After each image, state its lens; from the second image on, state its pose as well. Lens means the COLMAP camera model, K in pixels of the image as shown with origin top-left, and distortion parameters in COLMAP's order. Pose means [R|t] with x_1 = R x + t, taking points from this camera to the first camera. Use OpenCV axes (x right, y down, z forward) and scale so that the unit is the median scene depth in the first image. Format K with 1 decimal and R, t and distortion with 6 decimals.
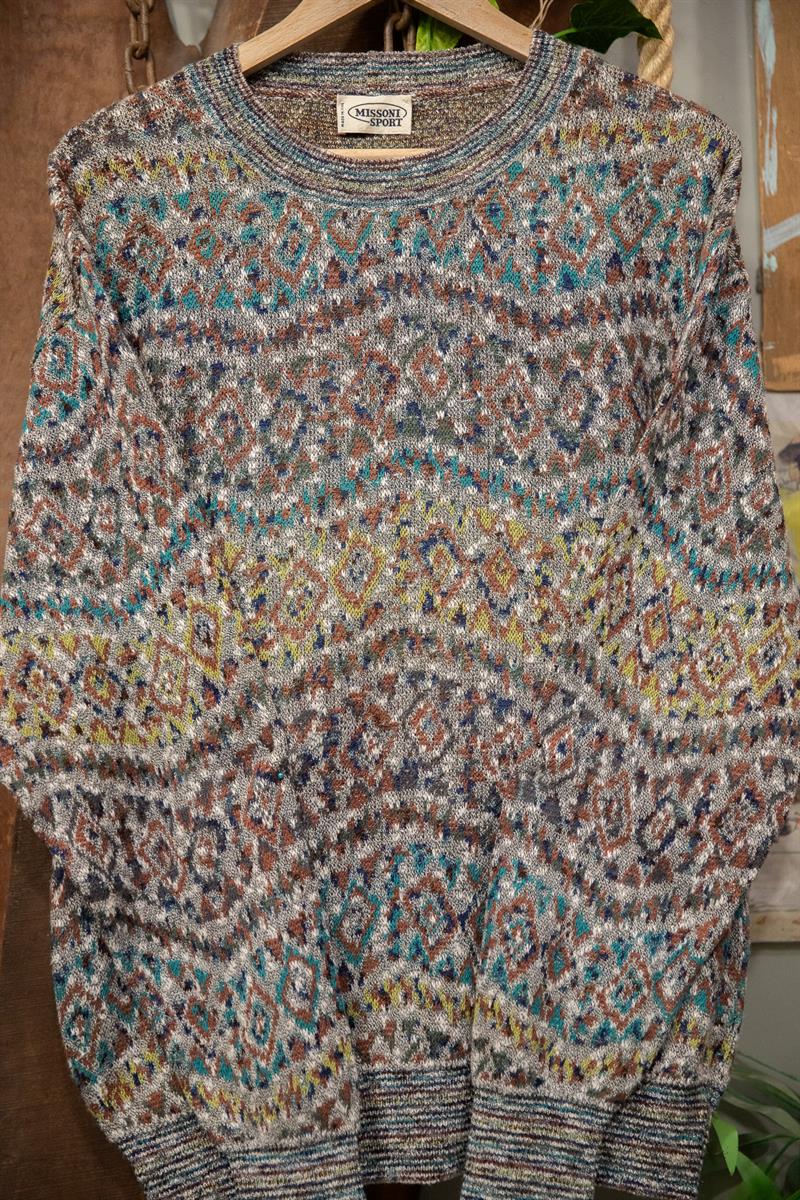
lens RADIAL K [[1985.2, 0, 399.0], [0, 1985.2, 612.1], [0, 0, 1]] dist [0.116054, 0.163511]
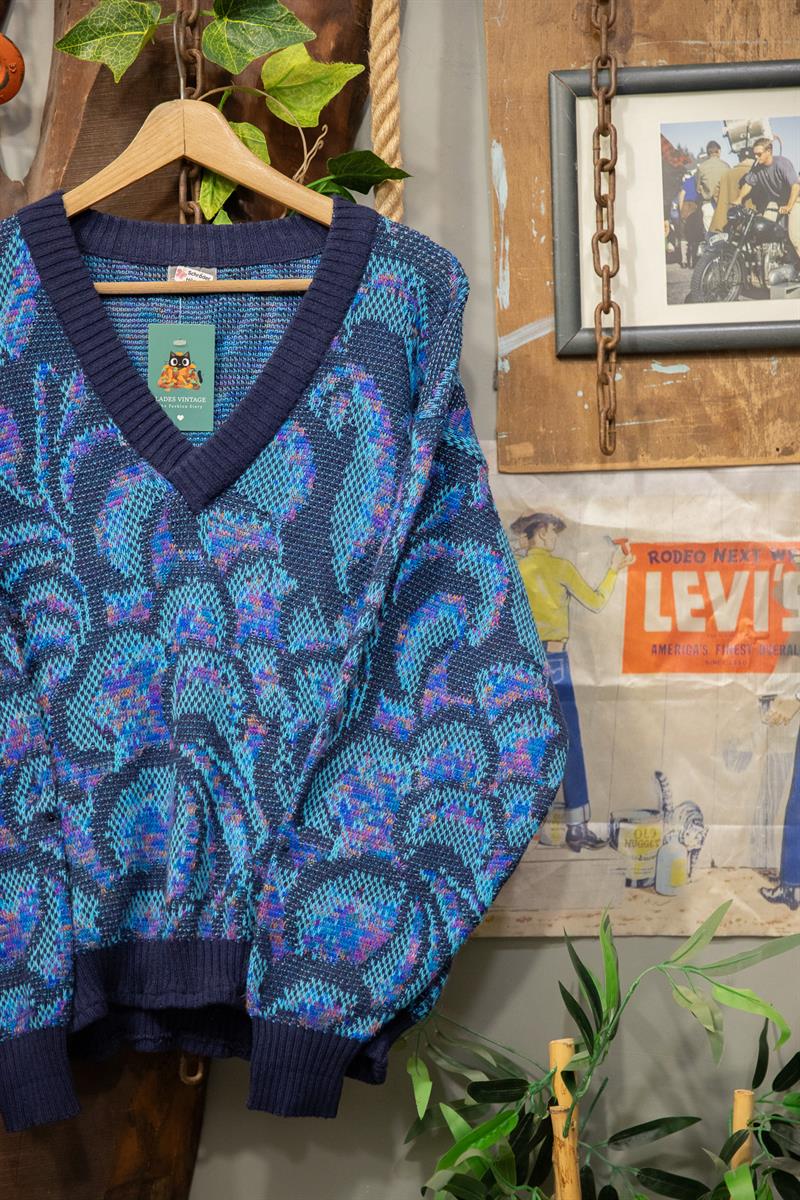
lens RADIAL K [[2191.9, 0, 399.6], [0, 2191.9, 611.0], [0, 0, 1]] dist [0.165531, 0.104130]
pose [[0.999798, 0.005433, -0.019335, 0.169343], [-0.005669, 0.999910, -0.012134, -0.014016], [0.019268, 0.012241, 0.999739, -0.345264]]
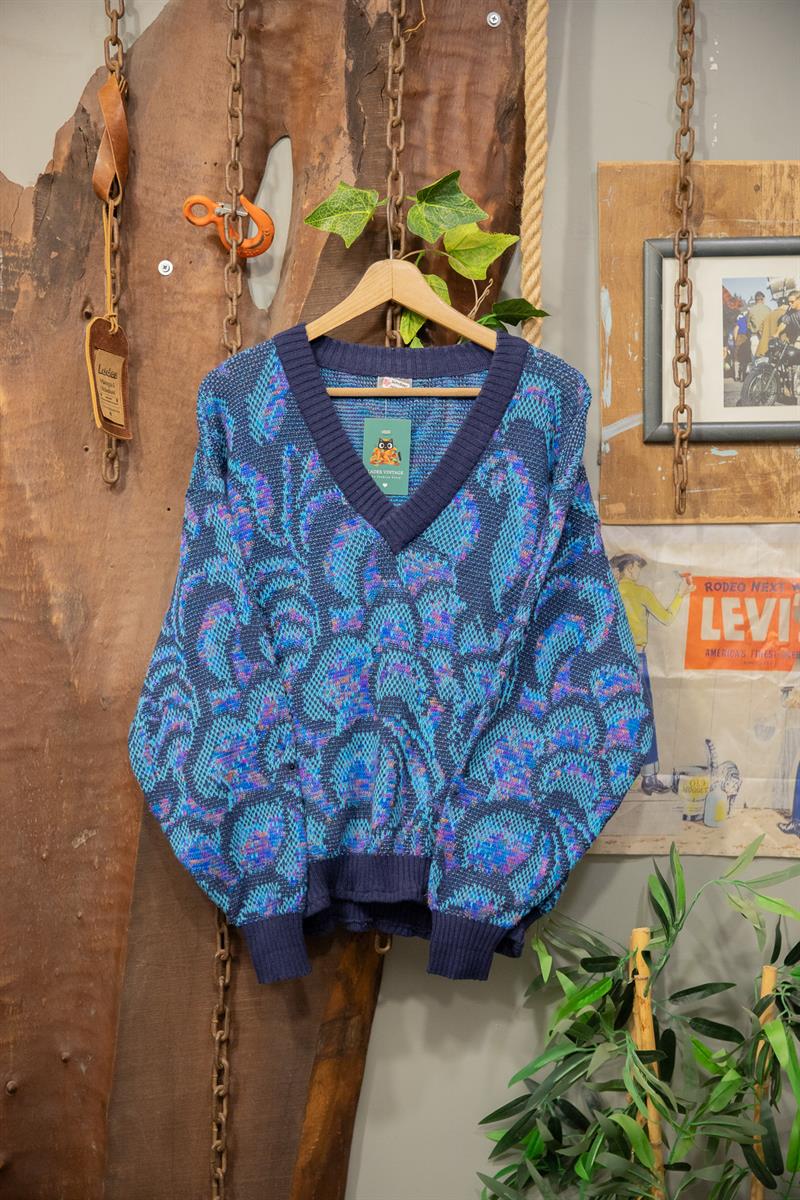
lens RADIAL K [[1680.1, 0, 401.1], [0, 1680.1, 610.1], [0, 0, 1]] dist [0.066379, 0.130594]
pose [[0.999508, 0.029232, -0.011325, 0.039695], [-0.029010, 0.999393, 0.019283, -0.069496], [0.011882, -0.018945, 0.999750, -0.457652]]
